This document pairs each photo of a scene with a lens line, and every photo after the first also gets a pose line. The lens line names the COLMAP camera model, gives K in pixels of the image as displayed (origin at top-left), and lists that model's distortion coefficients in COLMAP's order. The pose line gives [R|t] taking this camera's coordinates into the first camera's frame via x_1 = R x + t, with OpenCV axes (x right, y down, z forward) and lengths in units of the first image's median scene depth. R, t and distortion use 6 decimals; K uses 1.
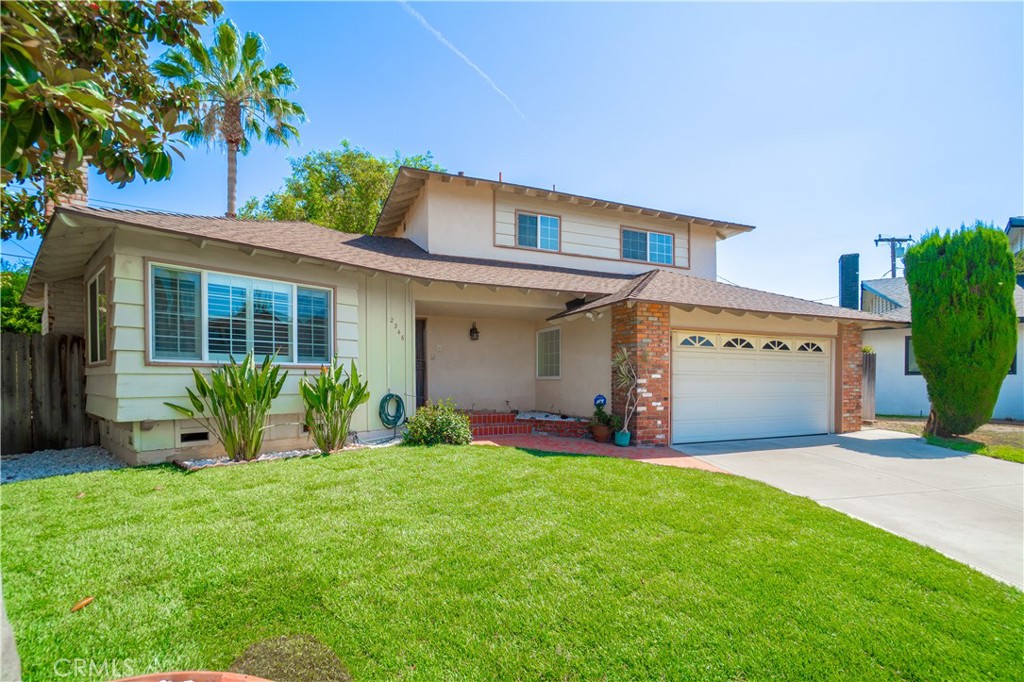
lens RADIAL K [[457.8, 0, 513.7], [0, 457.8, 383.2], [0, 0, 1]] dist [-0.026152, 0.000123]
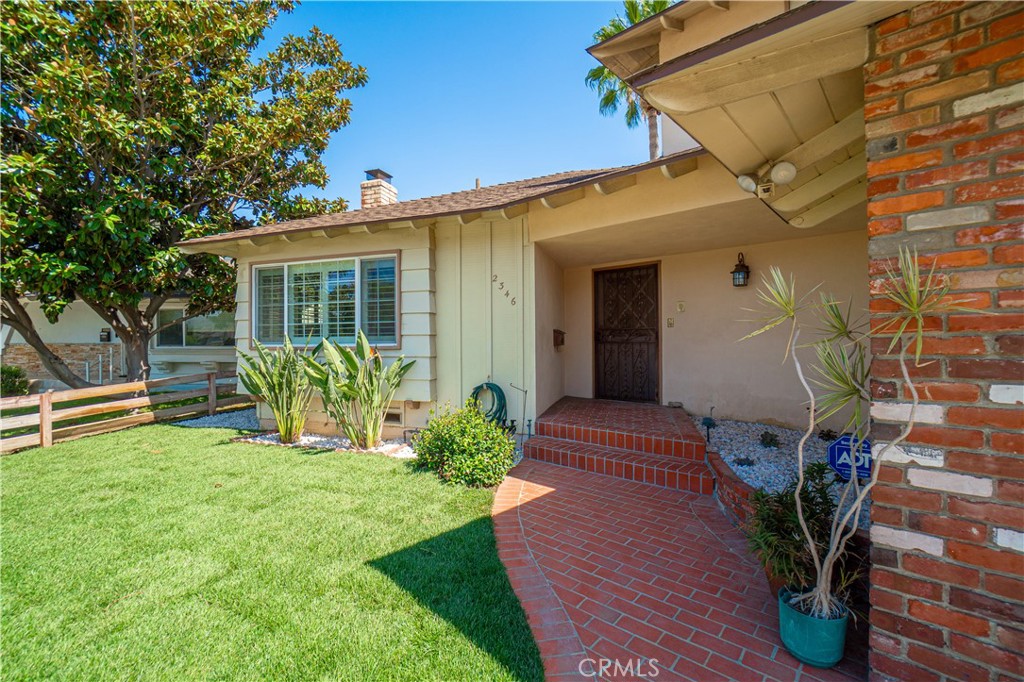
lens RADIAL K [[461.4, 0, 494.2], [0, 461.4, 340.9], [0, 0, 1]] dist [-0.013263, 0.000109]
pose [[0.399678, -0.006792, -0.916630, 0.367054], [-0.004254, 0.999948, -0.009264, -0.032786], [0.916646, 0.007602, 0.399629, 0.672832]]
